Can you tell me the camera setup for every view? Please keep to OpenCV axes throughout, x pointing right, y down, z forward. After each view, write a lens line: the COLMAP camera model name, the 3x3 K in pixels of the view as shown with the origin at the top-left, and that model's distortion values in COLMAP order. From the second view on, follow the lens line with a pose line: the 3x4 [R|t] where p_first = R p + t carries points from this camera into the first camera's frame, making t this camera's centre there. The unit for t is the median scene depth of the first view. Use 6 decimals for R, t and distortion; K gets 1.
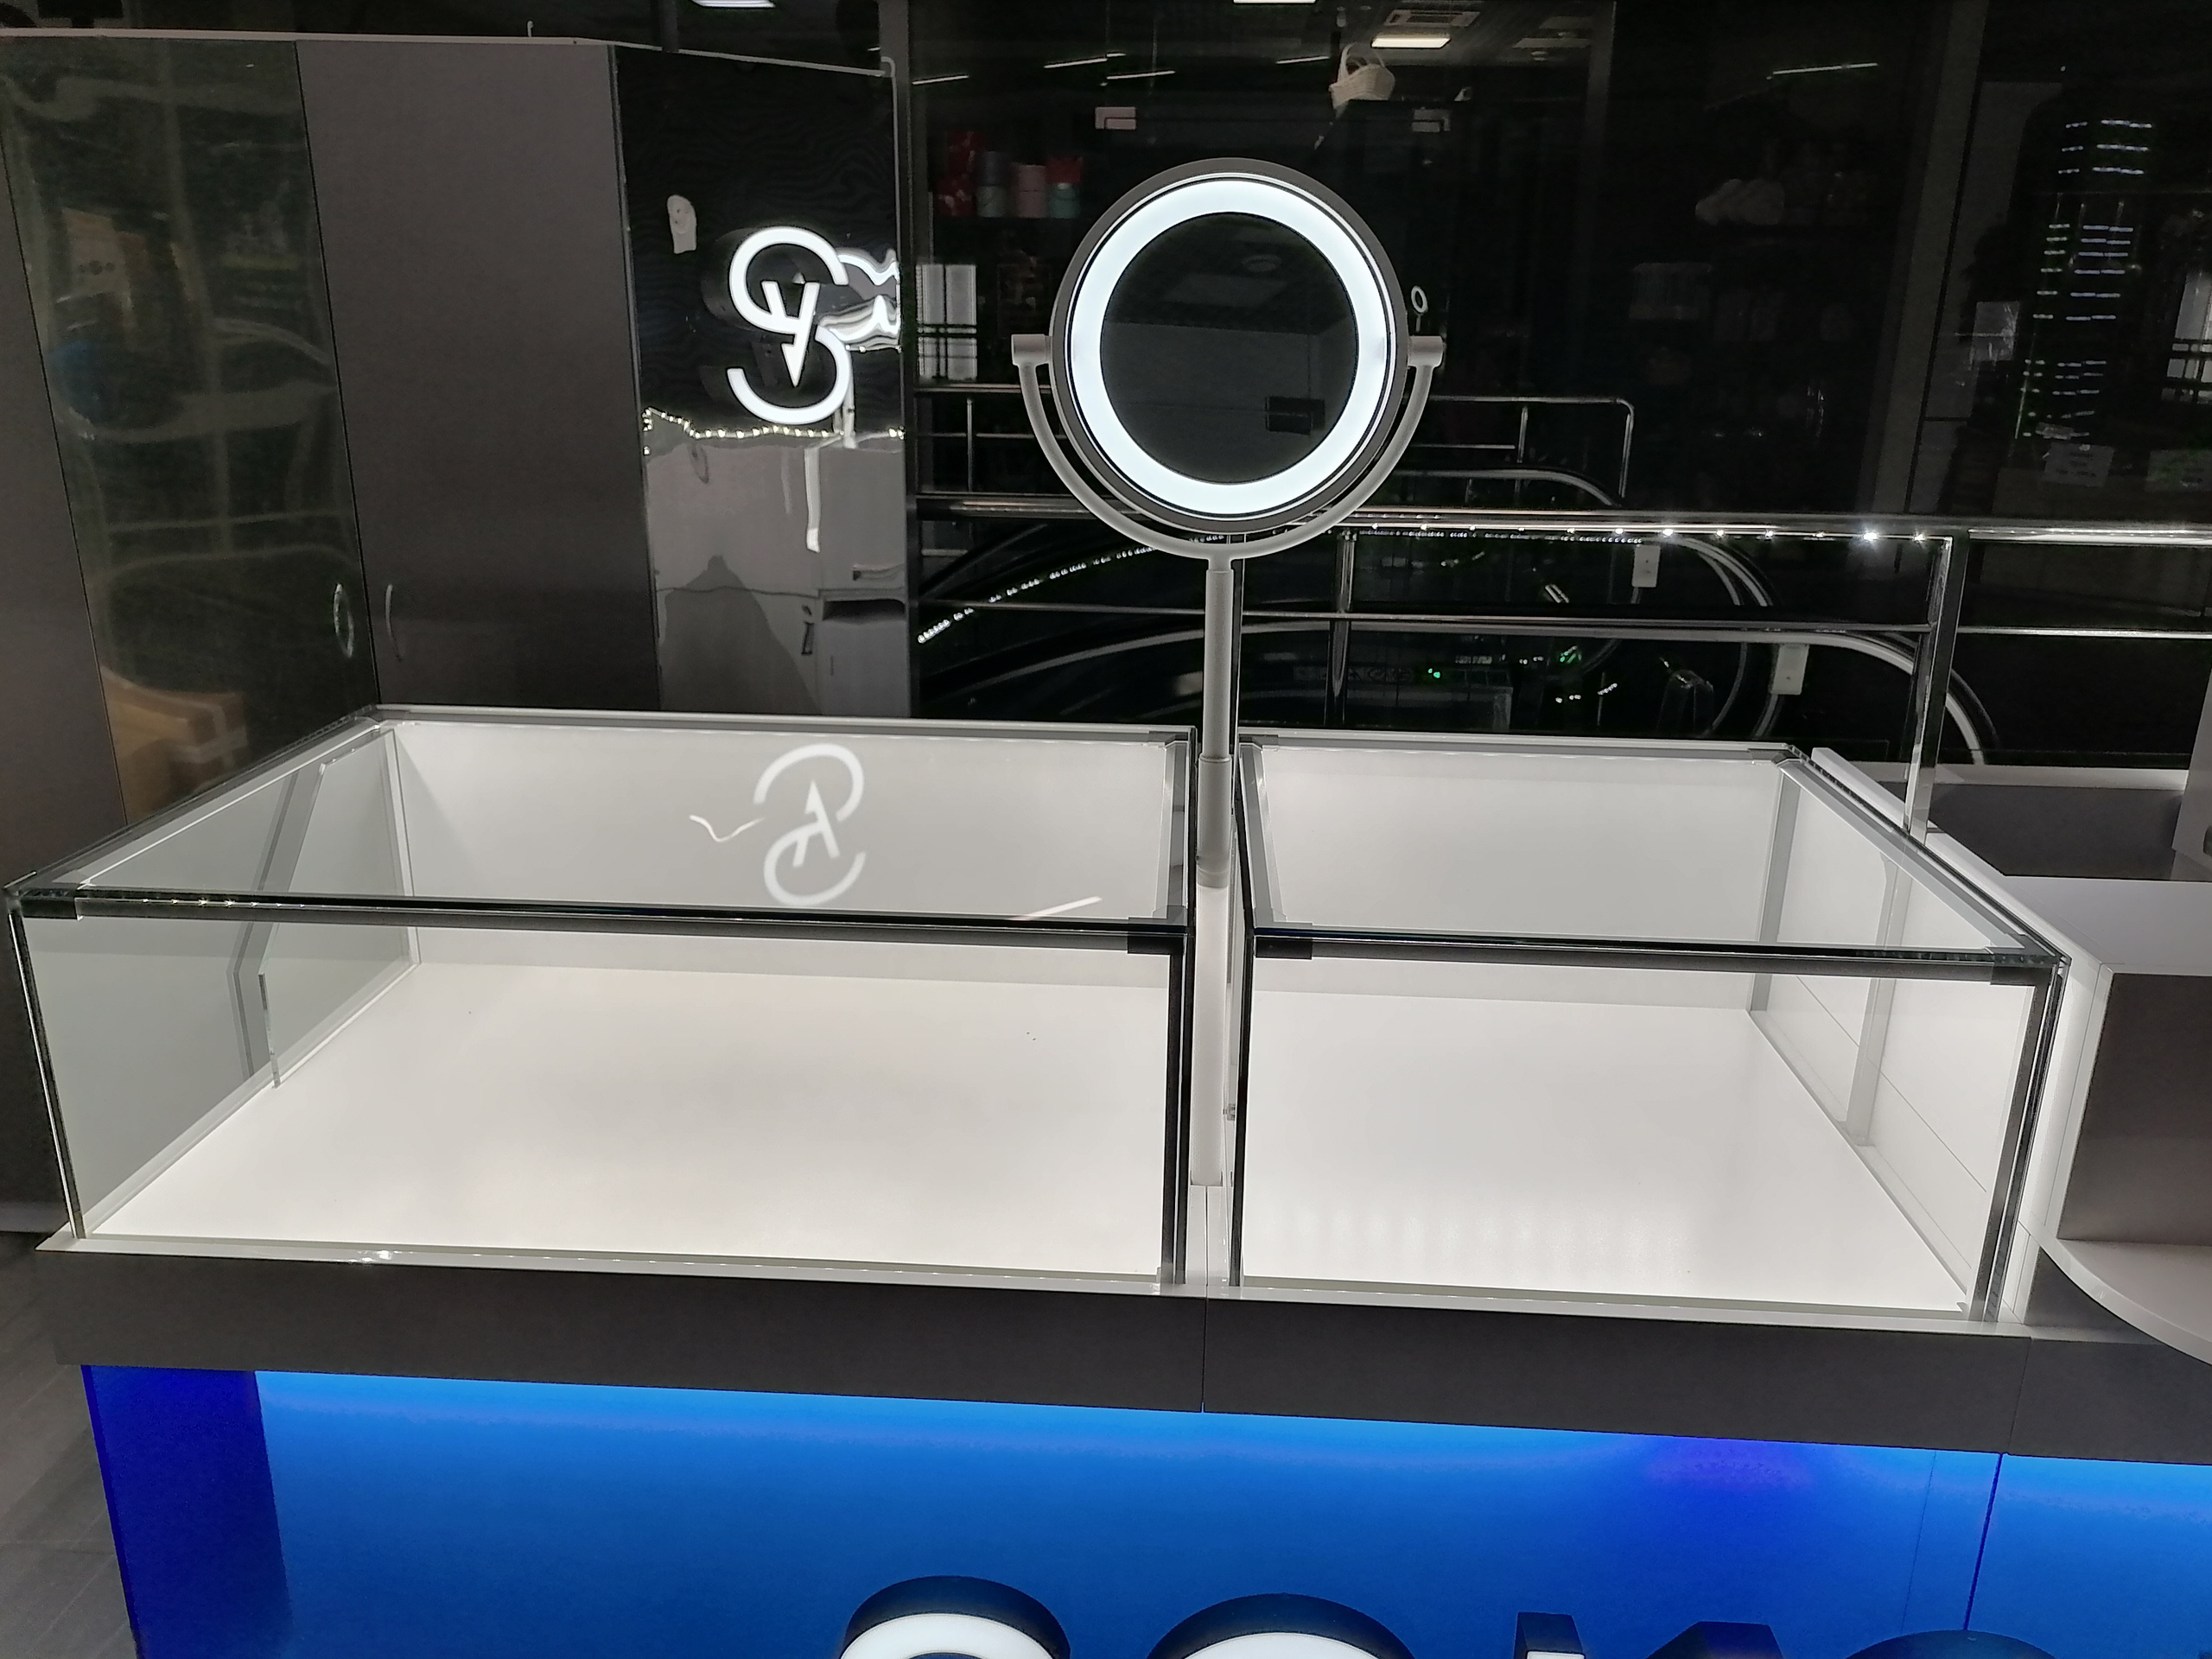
lens RADIAL K [[1649.9, 0, 1094.8], [0, 1649.9, 829.7], [0, 0, 1]] dist [0.084810, -0.114879]
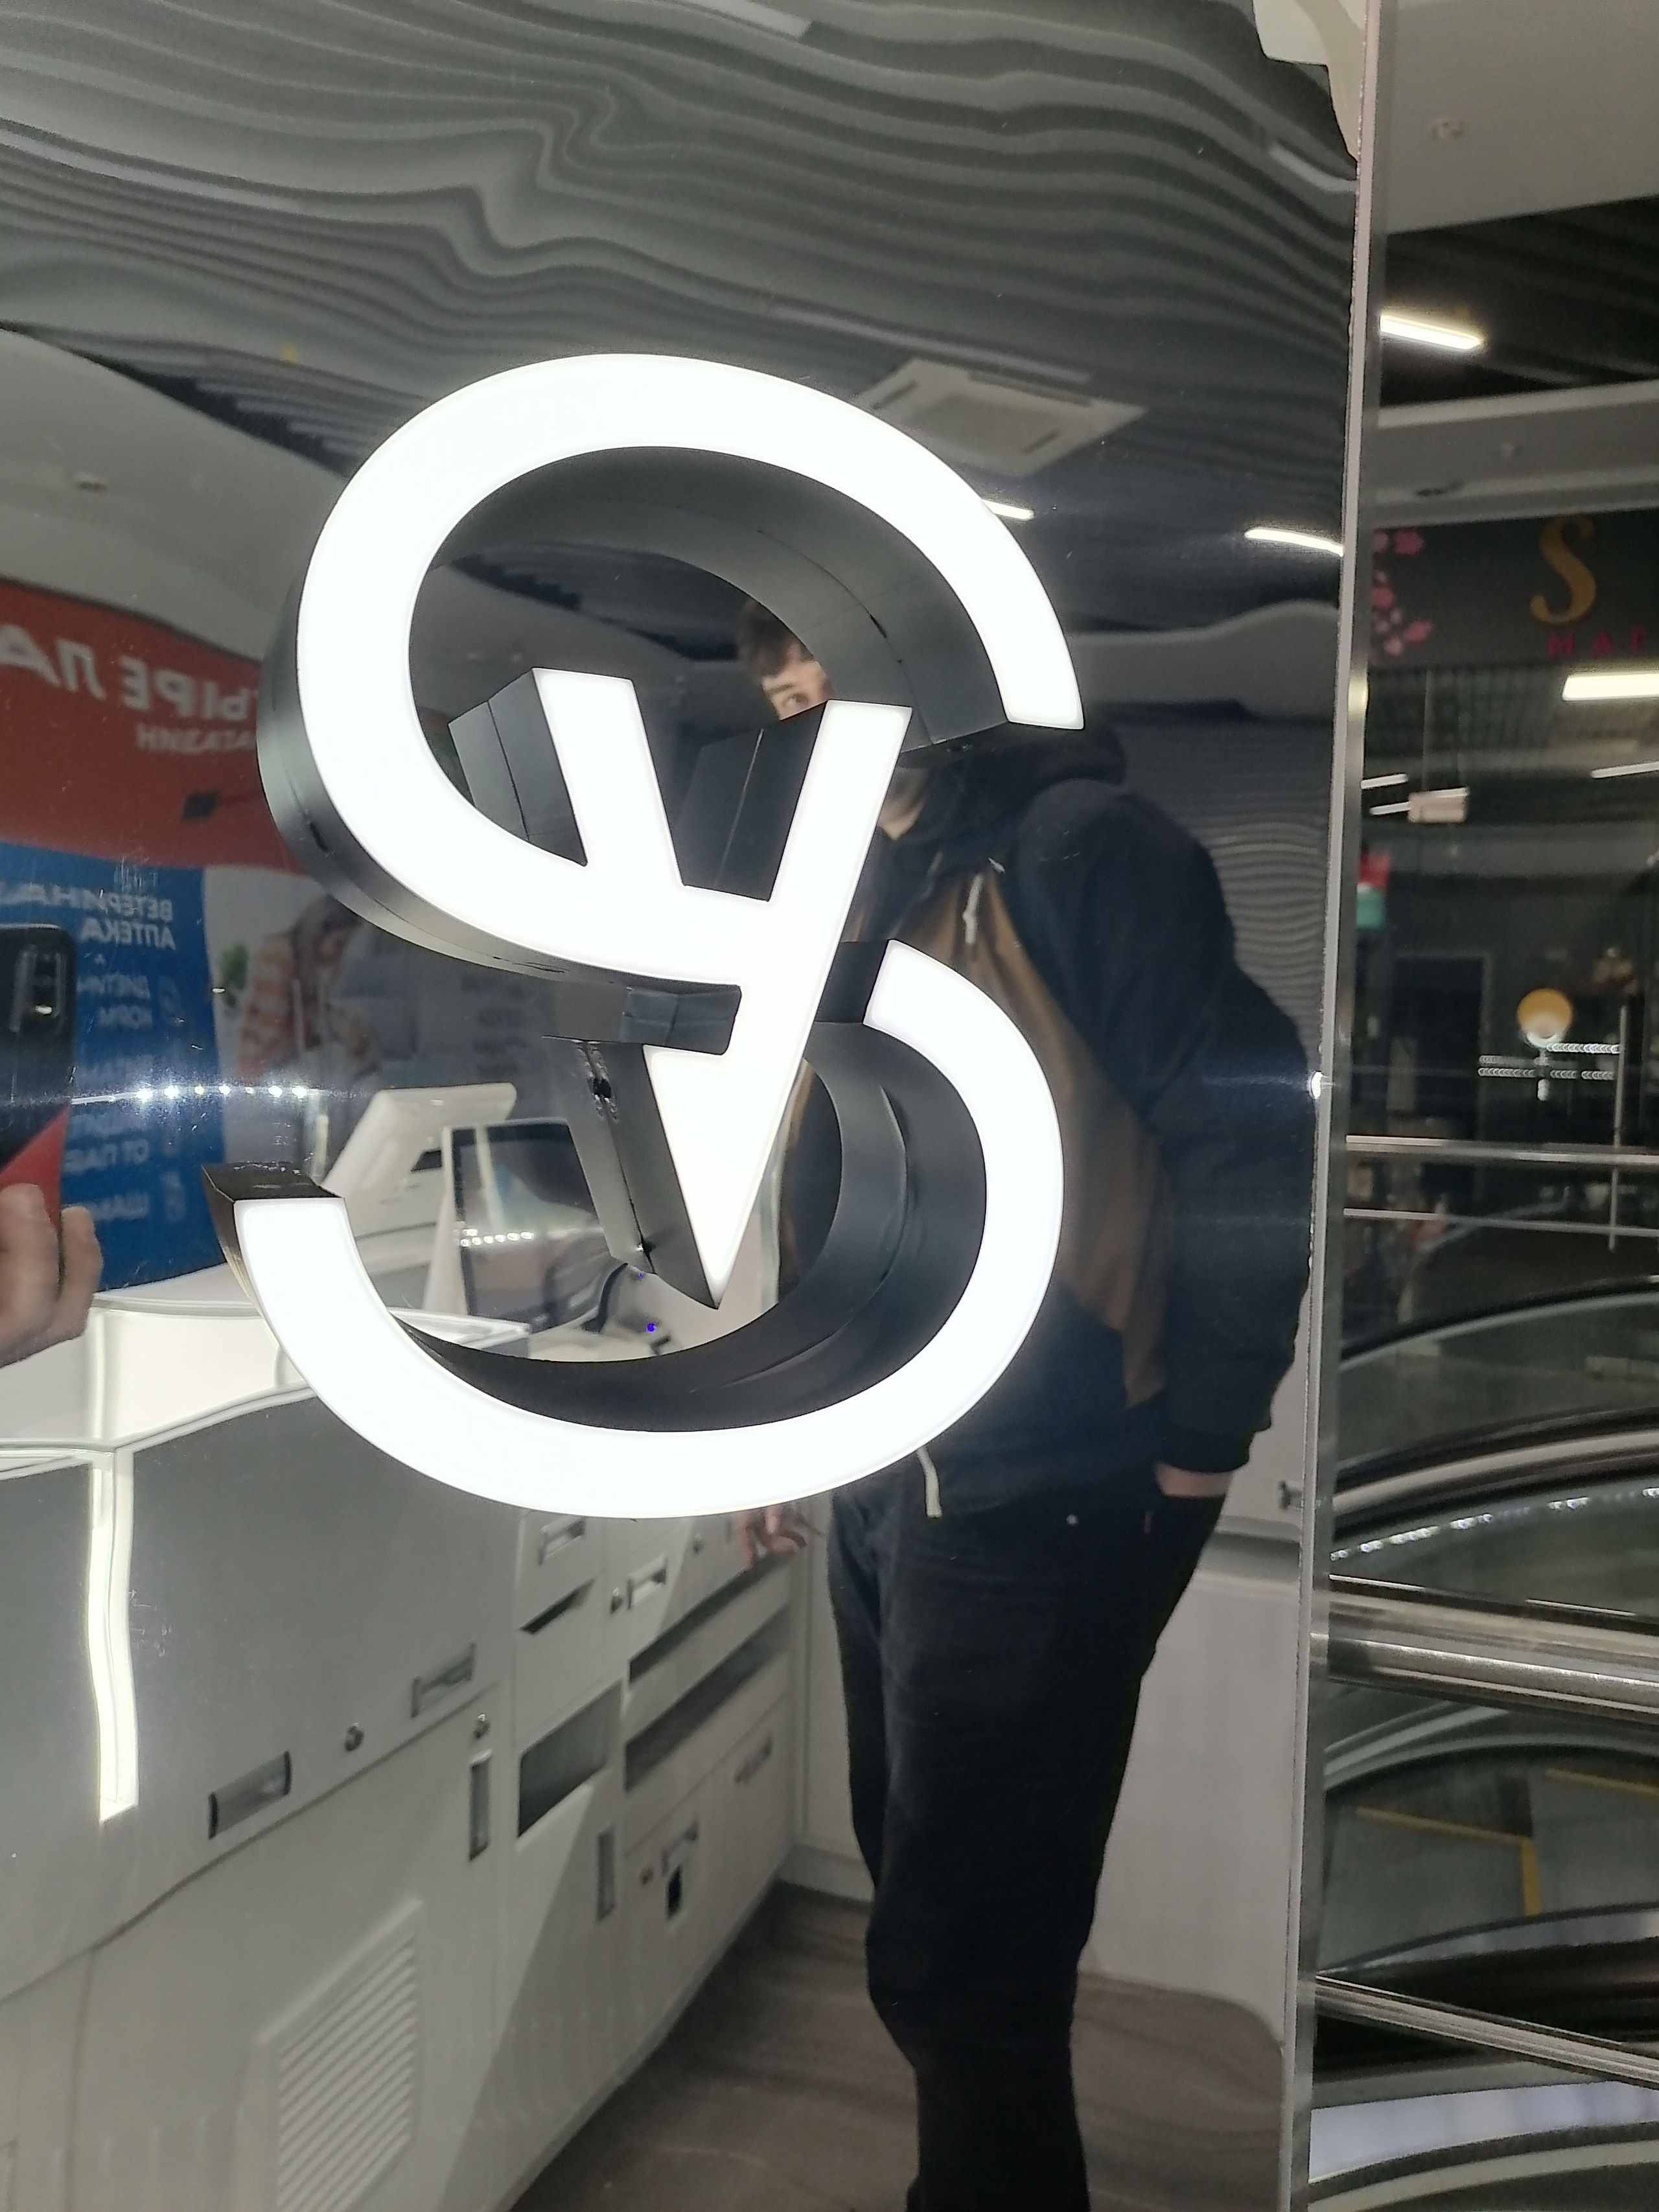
lens RADIAL K [[1658.1, 0, 829.7], [0, 1658.1, 1148.1], [0, 0, 1]] dist [0.033779, 0.000493]
pose [[0.957734, 0.028588, -0.286231, -0.198441], [-0.095652, 0.970076, -0.223165, -0.394967], [0.271286, 0.241112, 0.931810, 1.365042]]
